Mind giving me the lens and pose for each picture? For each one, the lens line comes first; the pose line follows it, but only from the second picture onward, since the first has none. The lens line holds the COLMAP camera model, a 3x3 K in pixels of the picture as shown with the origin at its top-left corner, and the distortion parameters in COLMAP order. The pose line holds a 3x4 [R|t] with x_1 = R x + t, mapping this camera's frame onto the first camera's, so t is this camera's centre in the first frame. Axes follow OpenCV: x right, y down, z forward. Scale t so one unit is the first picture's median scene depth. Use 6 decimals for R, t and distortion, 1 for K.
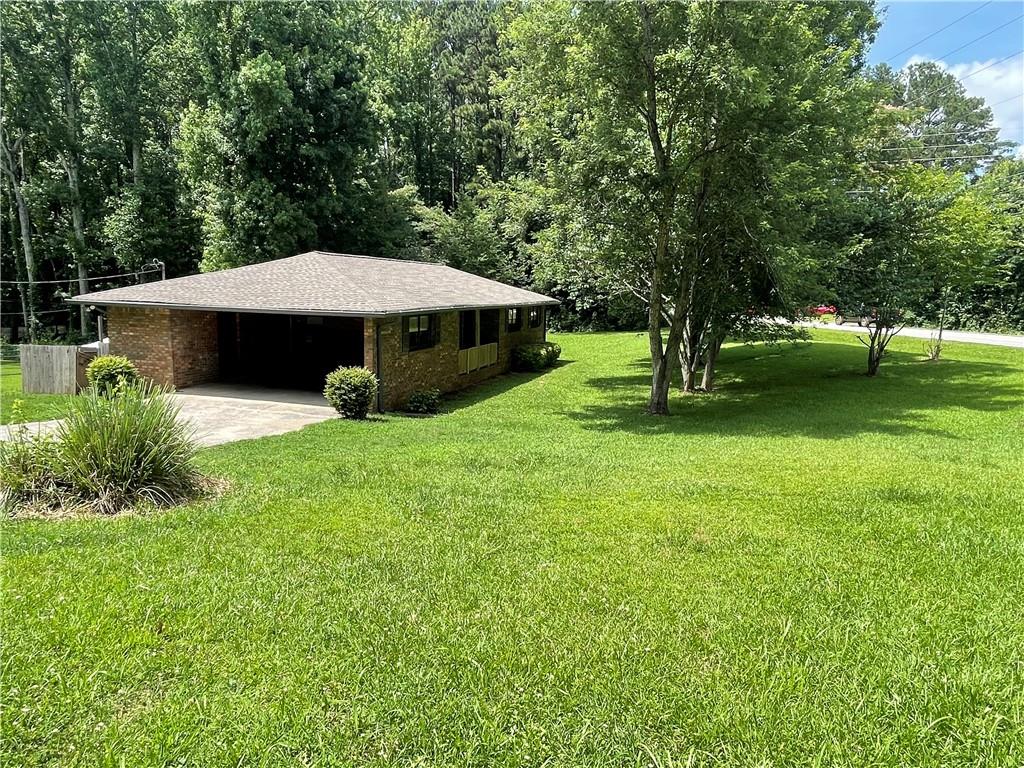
lens RADIAL K [[686.4, 0, 511.9], [0, 686.4, 389.4], [0, 0, 1]] dist [-0.007554, -0.002328]
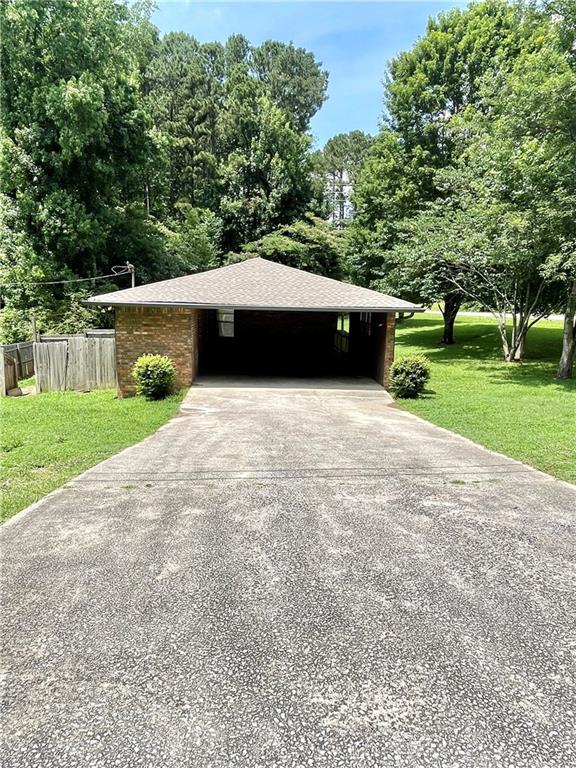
lens RADIAL K [[514.8, 0, 287.0], [0, 514.8, 377.7], [0, 0, 1]] dist [-0.007554, -0.002328]
pose [[0.949406, -0.059522, 0.308358, -0.557617], [0.051388, 0.998085, 0.034440, -0.027566], [-0.309818, -0.016851, 0.950647, 0.174654]]
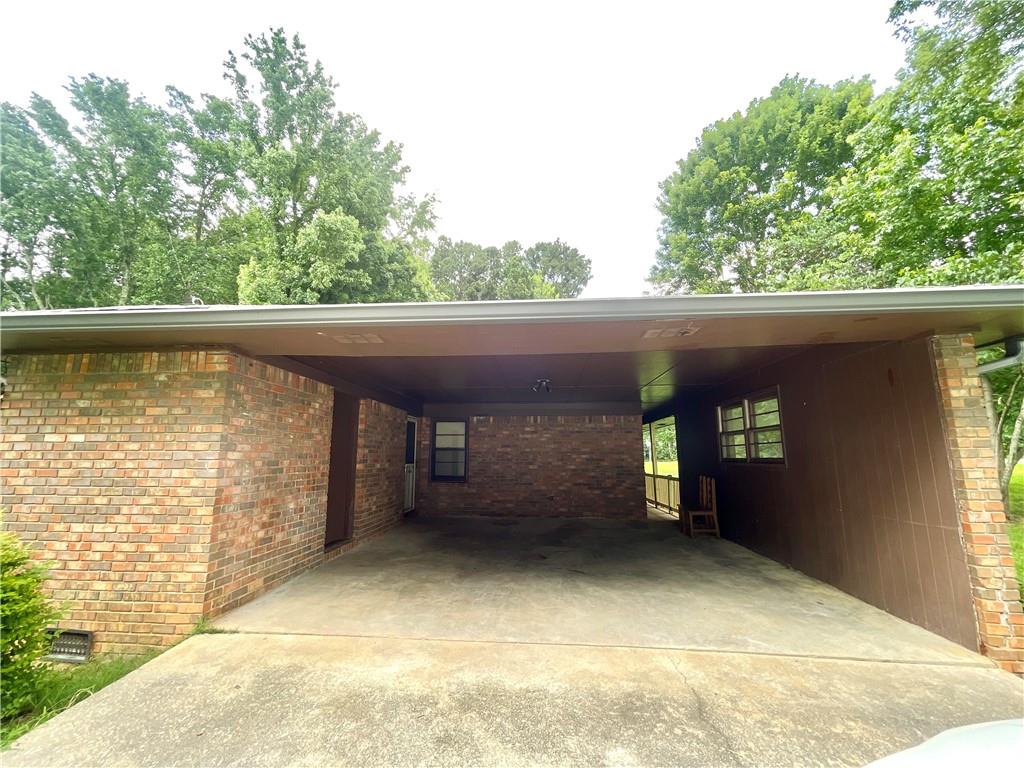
lens RADIAL K [[415.4, 0, 505.6], [0, 415.4, 384.2], [0, 0, 1]] dist [0.011740, -0.000096]
pose [[0.983890, -0.003995, 0.178729, -0.371402], [0.059730, 0.949644, -0.307585, -0.031905], [-0.168501, 0.313305, 0.934584, 0.728798]]
